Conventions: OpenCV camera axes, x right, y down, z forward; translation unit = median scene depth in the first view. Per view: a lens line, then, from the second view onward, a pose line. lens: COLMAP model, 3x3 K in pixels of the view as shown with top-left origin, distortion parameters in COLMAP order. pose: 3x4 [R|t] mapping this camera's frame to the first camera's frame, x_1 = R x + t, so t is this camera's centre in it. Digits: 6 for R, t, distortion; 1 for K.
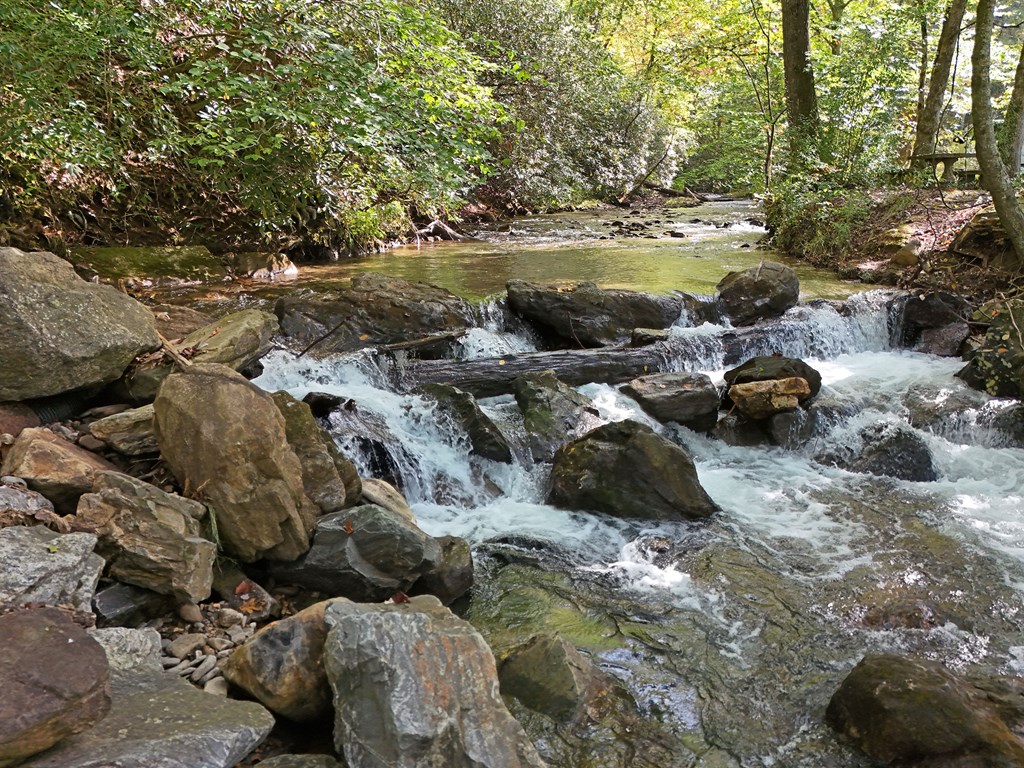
lens RADIAL K [[832.6, 0, 541.6], [0, 832.6, 383.7], [0, 0, 1]] dist [0.094485, -0.096147]
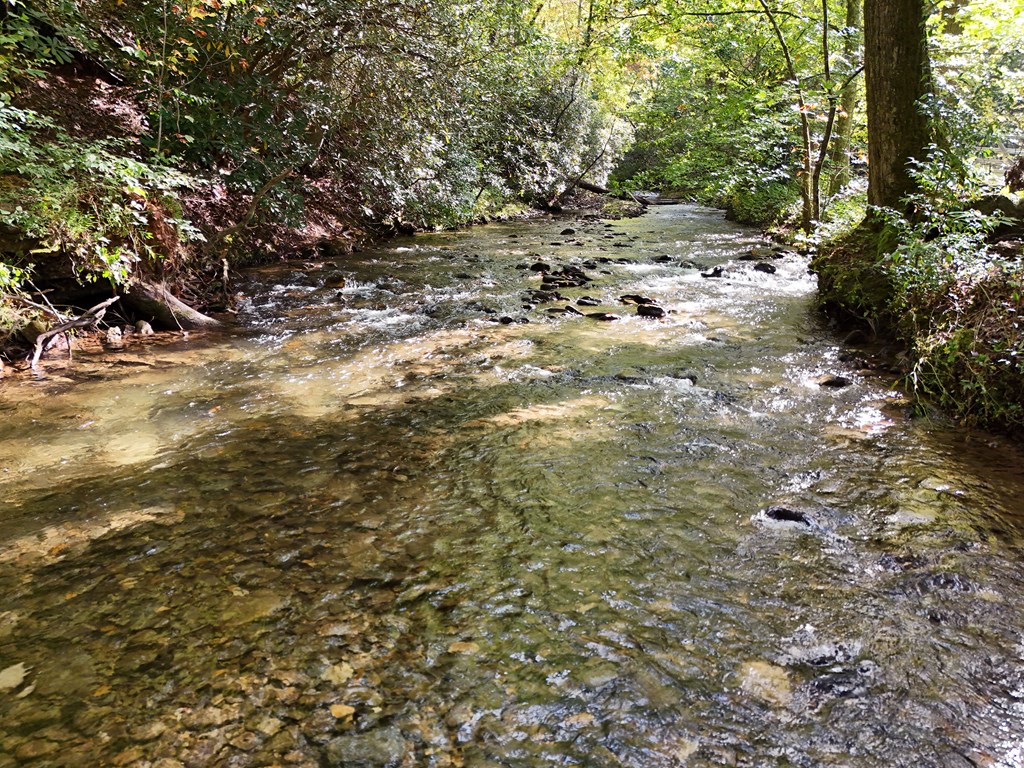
lens RADIAL K [[747.7, 0, 517.3], [0, 747.7, 383.8], [0, 0, 1]] dist [0.081597, -0.071488]
pose [[0.998834, 0.004210, 0.048092, 0.046233], [-0.006048, 0.999255, 0.038128, -0.120965], [-0.047896, -0.038374, 0.998115, 0.432180]]
